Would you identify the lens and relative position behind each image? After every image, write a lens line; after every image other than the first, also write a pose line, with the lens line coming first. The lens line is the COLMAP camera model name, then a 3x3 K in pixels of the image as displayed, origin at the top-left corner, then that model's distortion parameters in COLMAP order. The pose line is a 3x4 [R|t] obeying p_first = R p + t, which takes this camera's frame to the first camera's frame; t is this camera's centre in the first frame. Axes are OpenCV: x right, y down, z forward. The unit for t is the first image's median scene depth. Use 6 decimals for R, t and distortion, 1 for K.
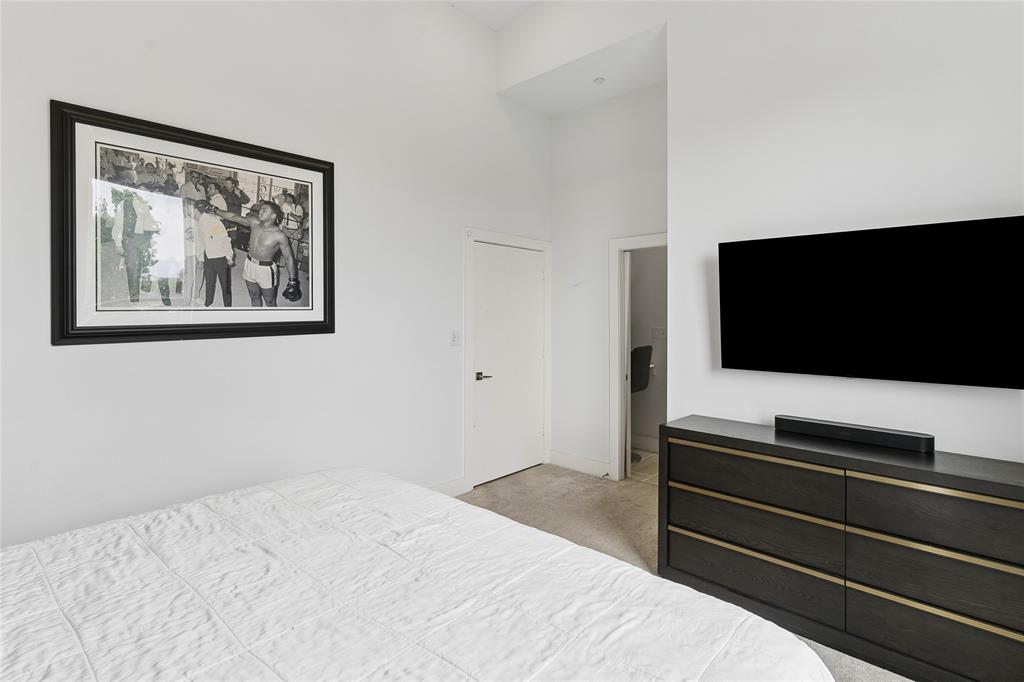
lens RADIAL K [[507.5, 0, 508.1], [0, 507.5, 299.4], [0, 0, 1]] dist [0.000569, -0.000047]
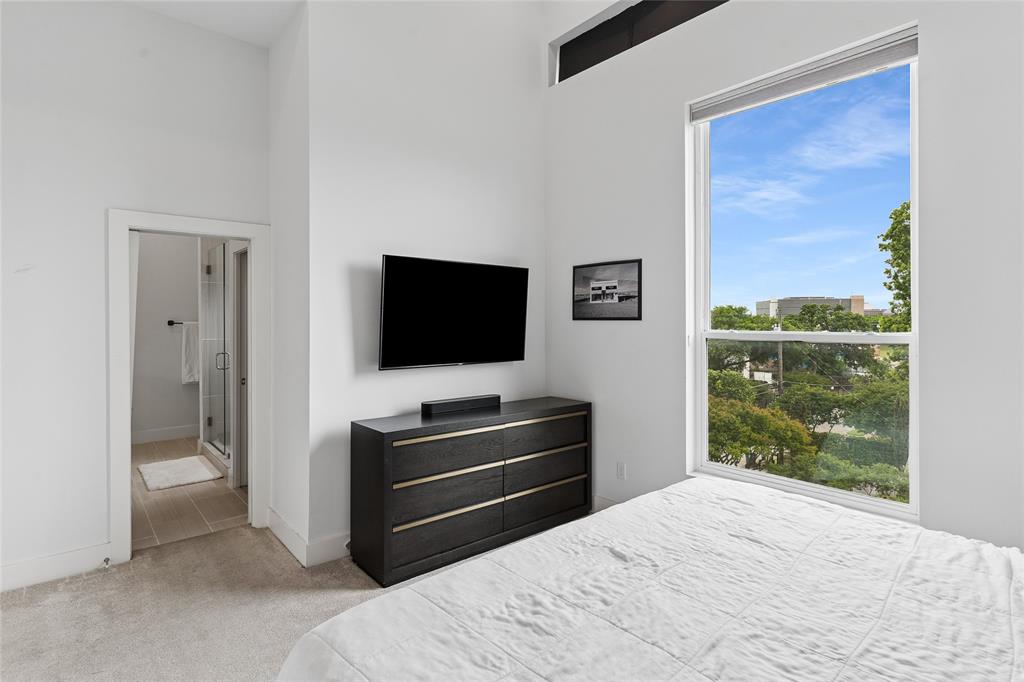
lens RADIAL K [[507.5, 0, 508.1], [0, 507.5, 299.4], [0, 0, 1]] dist [0.000569, -0.000047]
pose [[0.109595, 0.037495, 0.993269, -0.692211], [-0.033332, 0.998865, -0.034029, 0.011833], [-0.993417, -0.029378, 0.110720, 0.671928]]
